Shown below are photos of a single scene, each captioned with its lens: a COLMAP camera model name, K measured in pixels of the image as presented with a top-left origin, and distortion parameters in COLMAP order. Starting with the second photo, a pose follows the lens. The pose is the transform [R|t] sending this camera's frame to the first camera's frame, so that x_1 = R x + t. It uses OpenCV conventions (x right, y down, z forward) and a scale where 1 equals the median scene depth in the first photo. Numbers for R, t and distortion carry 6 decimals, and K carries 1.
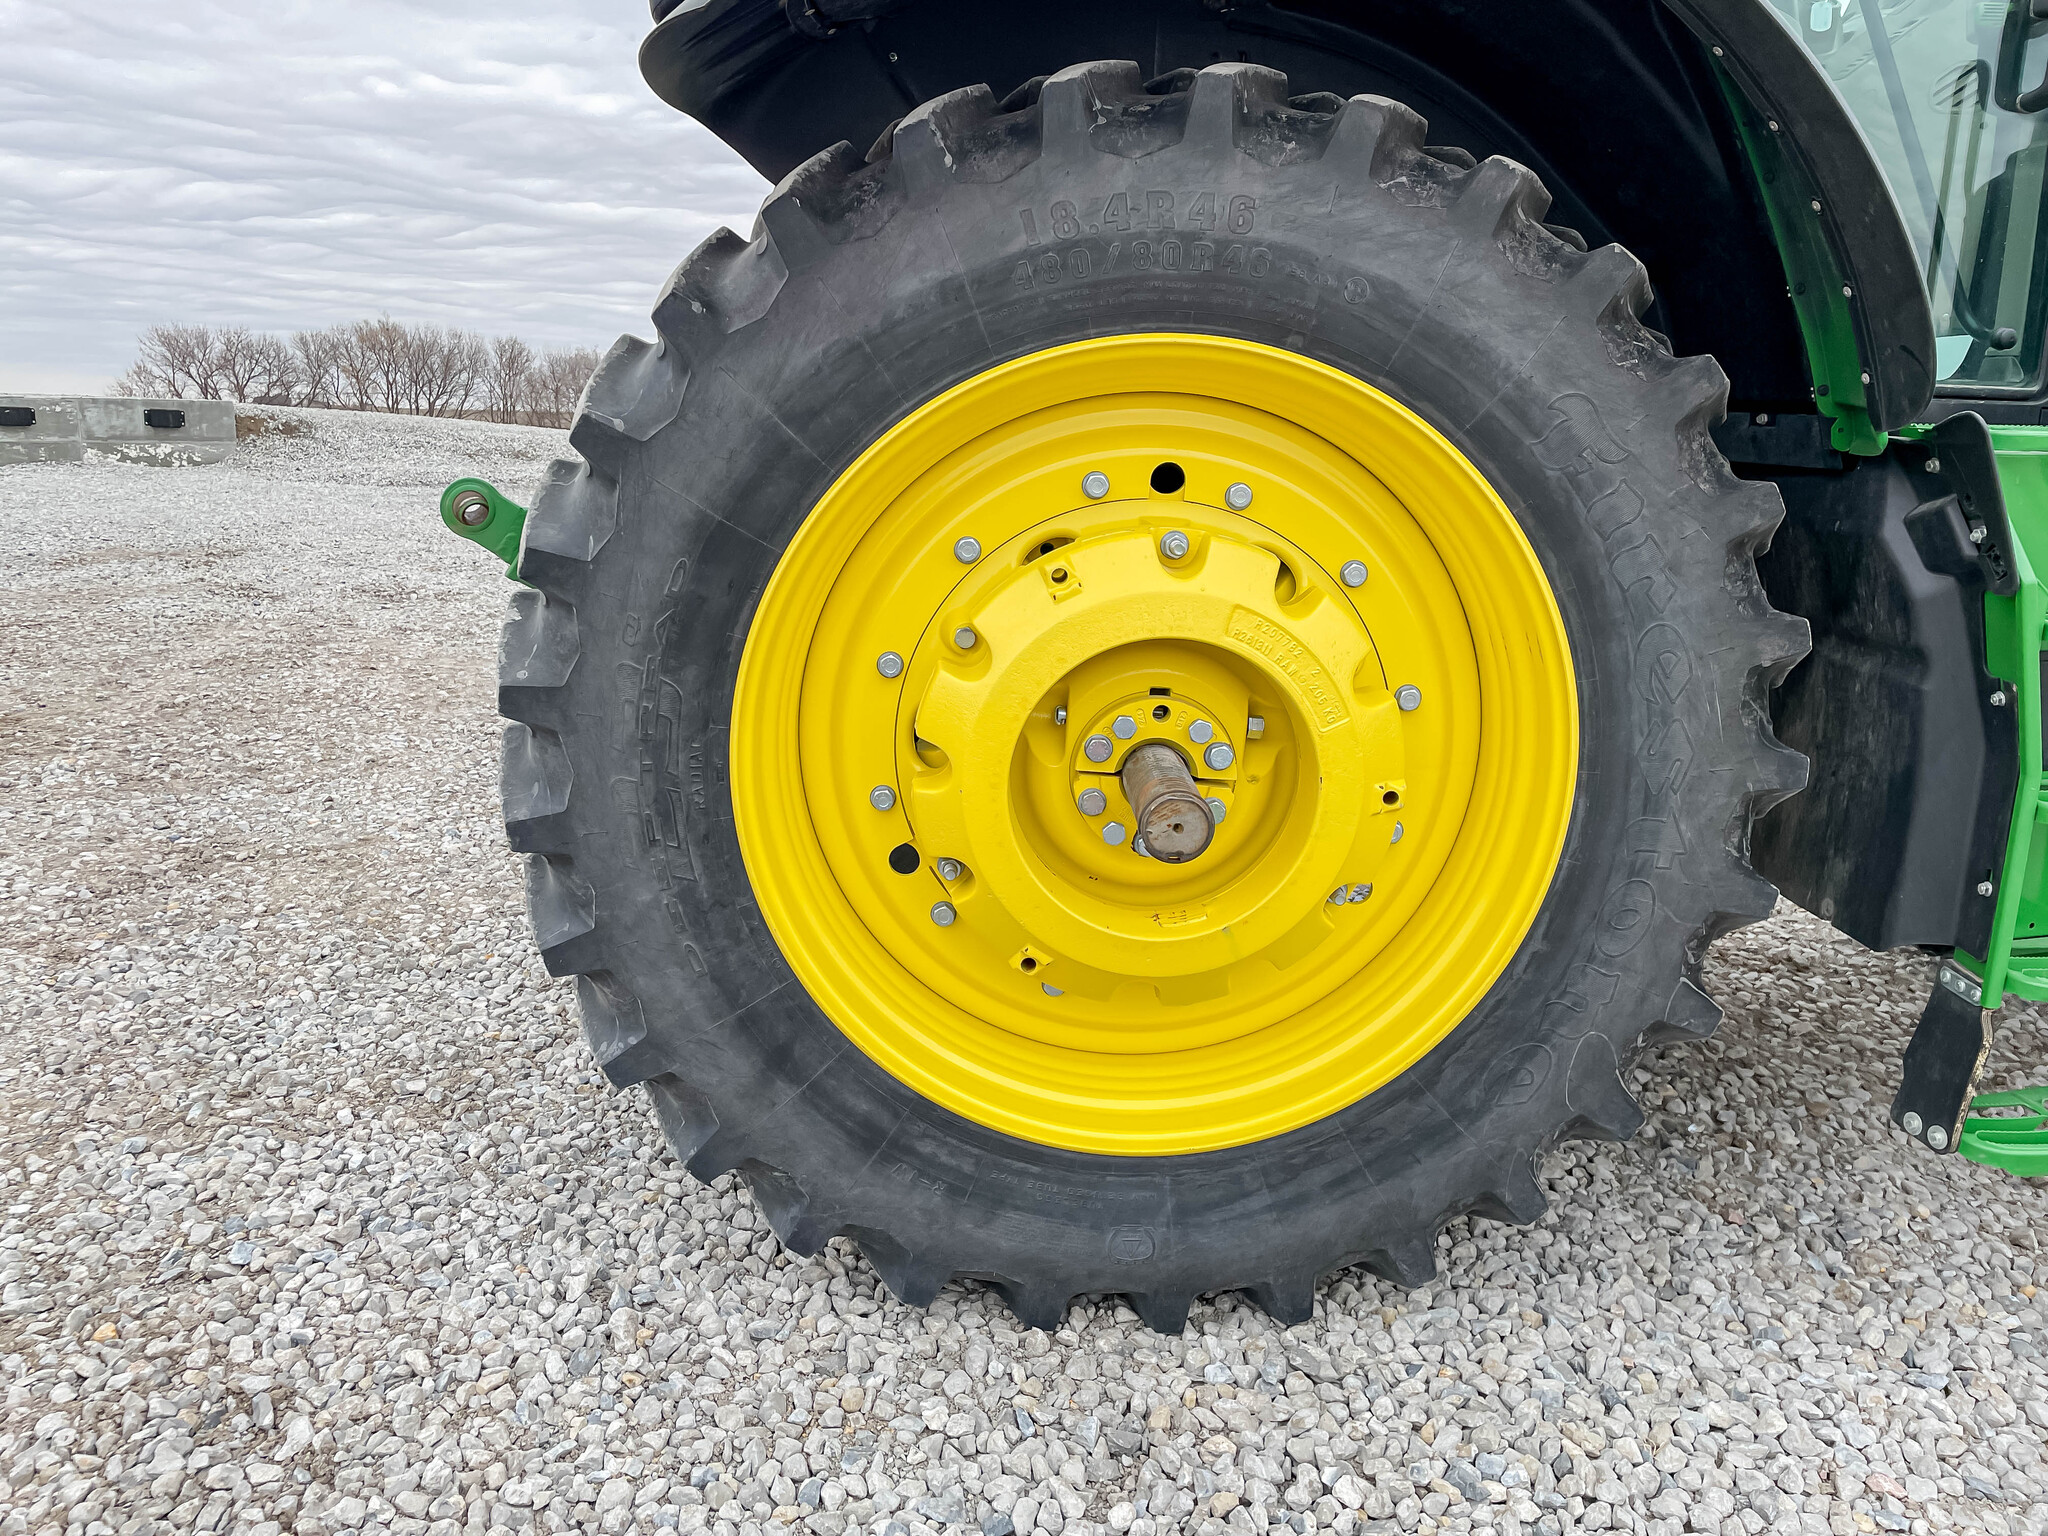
lens RADIAL K [[1516.7, 0, 1015.0], [0, 1516.7, 751.8], [0, 0, 1]] dist [0.105360, -0.128960]
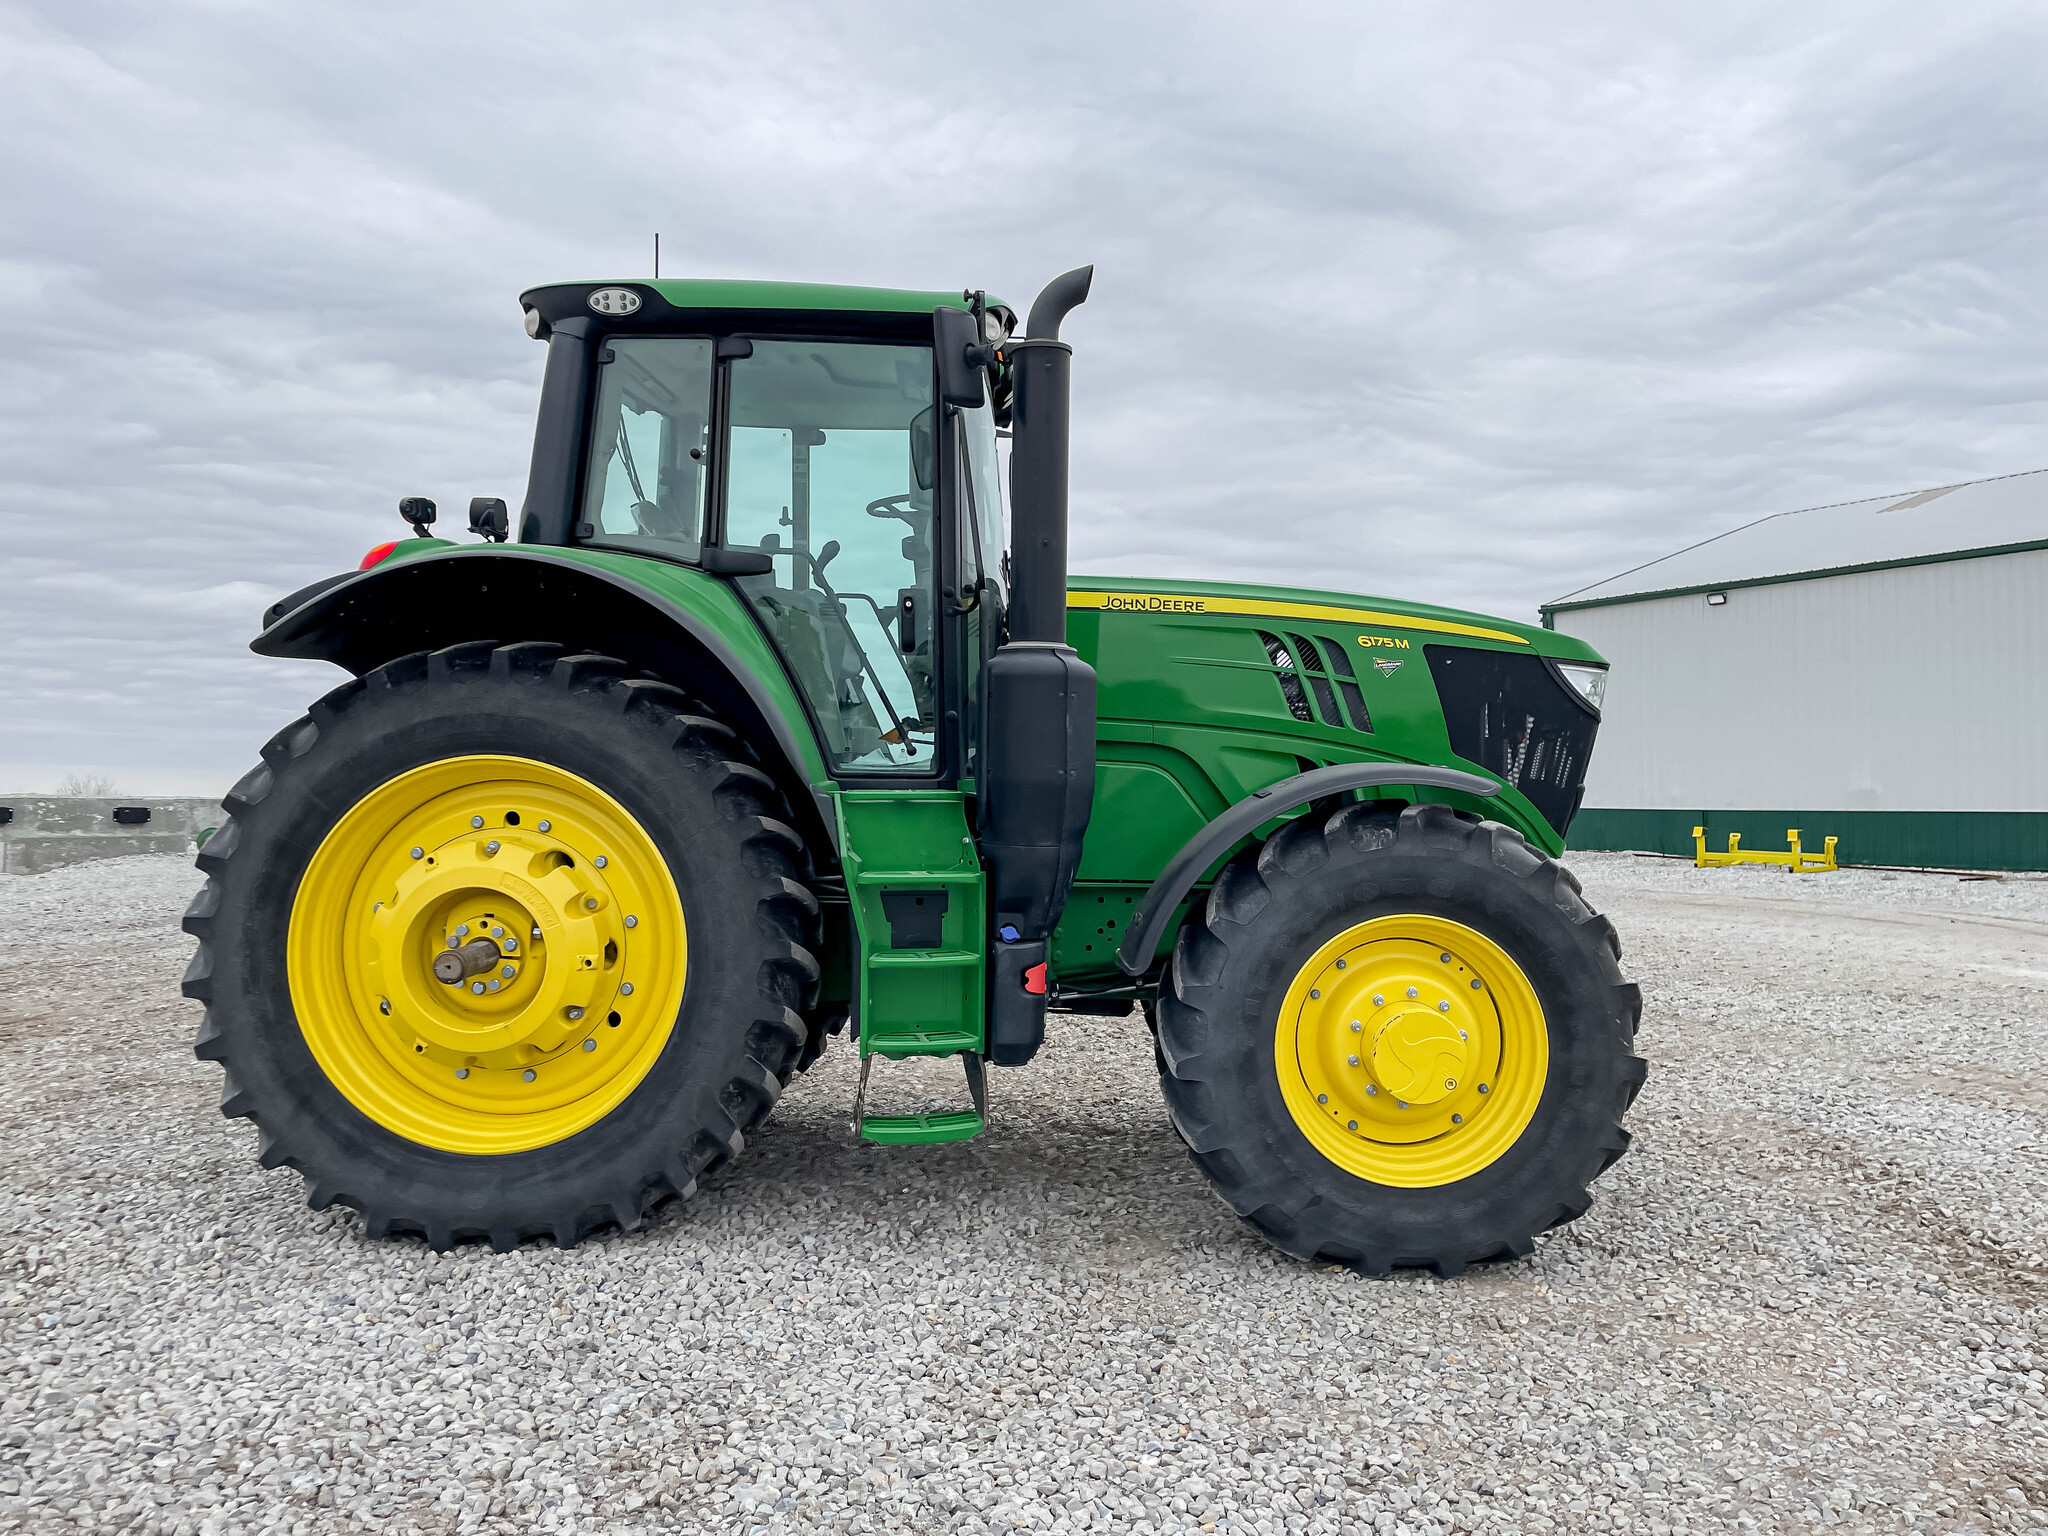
lens RADIAL K [[1532.5, 0, 1024.0], [0, 1532.5, 768.0], [0, 0, 1]] dist [0.108453, -0.123370]
pose [[0.998035, -0.017124, -0.060270, 0.978815], [0.002537, 0.972184, -0.234205, 0.270604], [0.062604, 0.233592, 0.970317, -1.113976]]
